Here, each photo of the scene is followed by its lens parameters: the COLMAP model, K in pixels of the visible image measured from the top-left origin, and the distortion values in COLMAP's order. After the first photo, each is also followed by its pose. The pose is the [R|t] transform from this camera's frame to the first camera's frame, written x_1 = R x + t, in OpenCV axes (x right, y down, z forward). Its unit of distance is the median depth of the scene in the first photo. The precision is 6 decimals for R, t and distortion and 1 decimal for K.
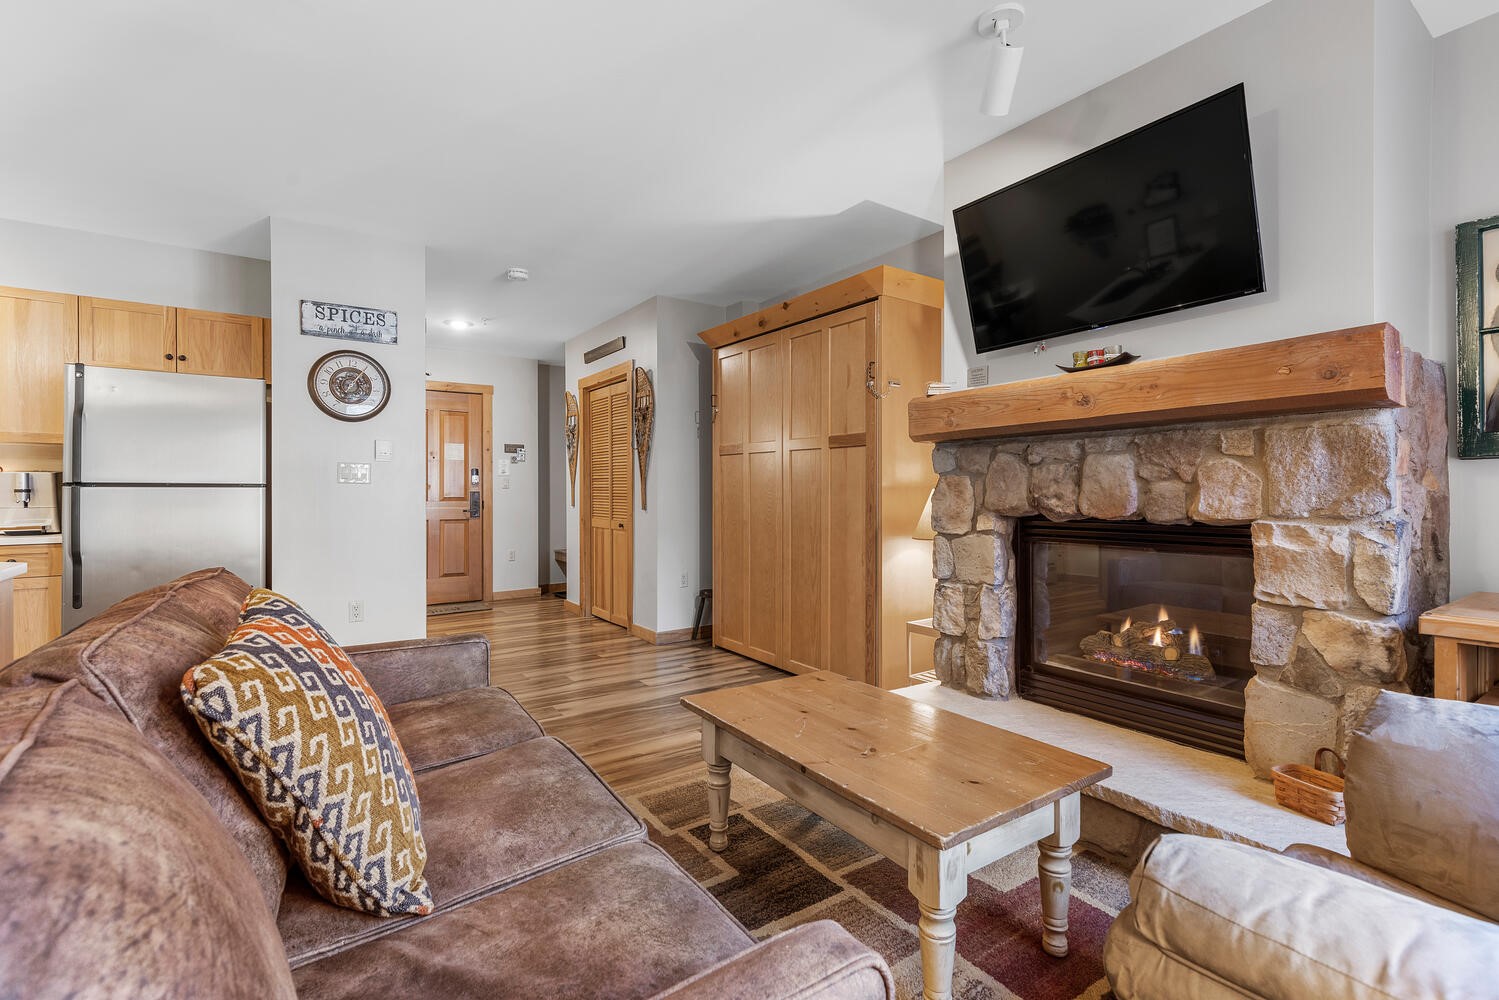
lens RADIAL K [[672.9, 0, 752.2], [0, 672.9, 489.9], [0, 0, 1]] dist [0.006469, -0.000419]
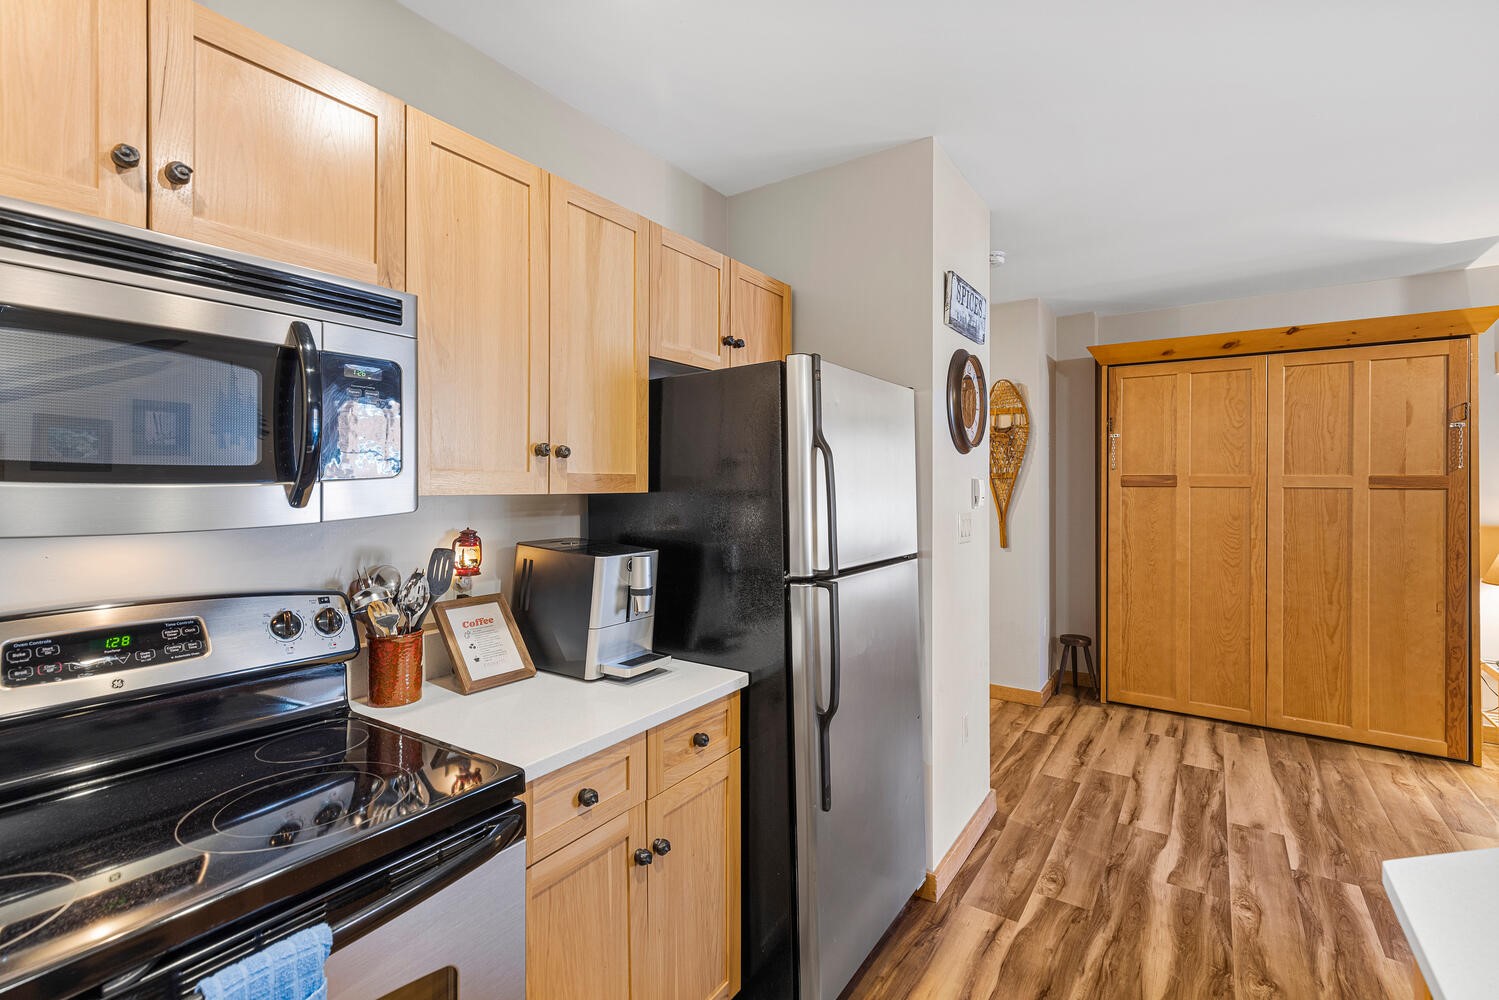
lens RADIAL K [[675.5, 0, 751.3], [0, 675.5, 485.1], [0, 0, 1]] dist [0.005584, -0.000246]
pose [[0.933886, -0.000683, 0.357570, -0.970184], [-0.000299, 0.999996, 0.002690, -0.066220], [-0.357571, -0.002619, 0.933882, 0.404351]]
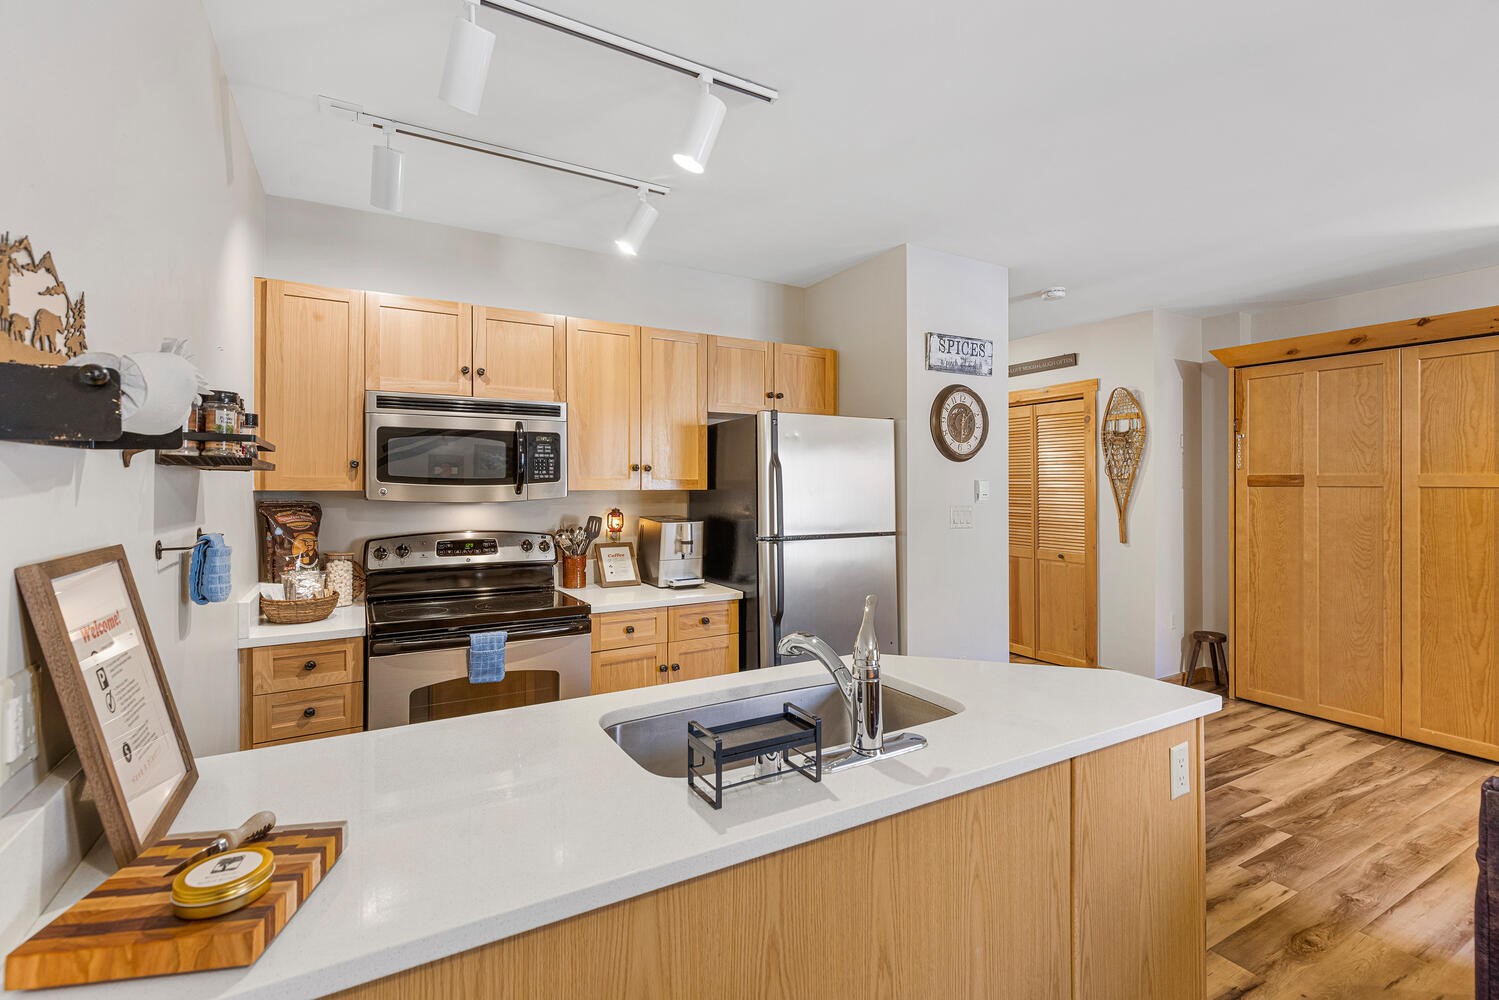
lens RADIAL K [[675.5, 0, 751.3], [0, 675.5, 485.1], [0, 0, 1]] dist [0.005584, -0.000246]
pose [[0.996108, -0.002387, -0.088111, -0.741207], [0.002457, 0.999997, 0.000691, -0.065678], [0.088109, -0.000905, 0.996110, 0.049872]]
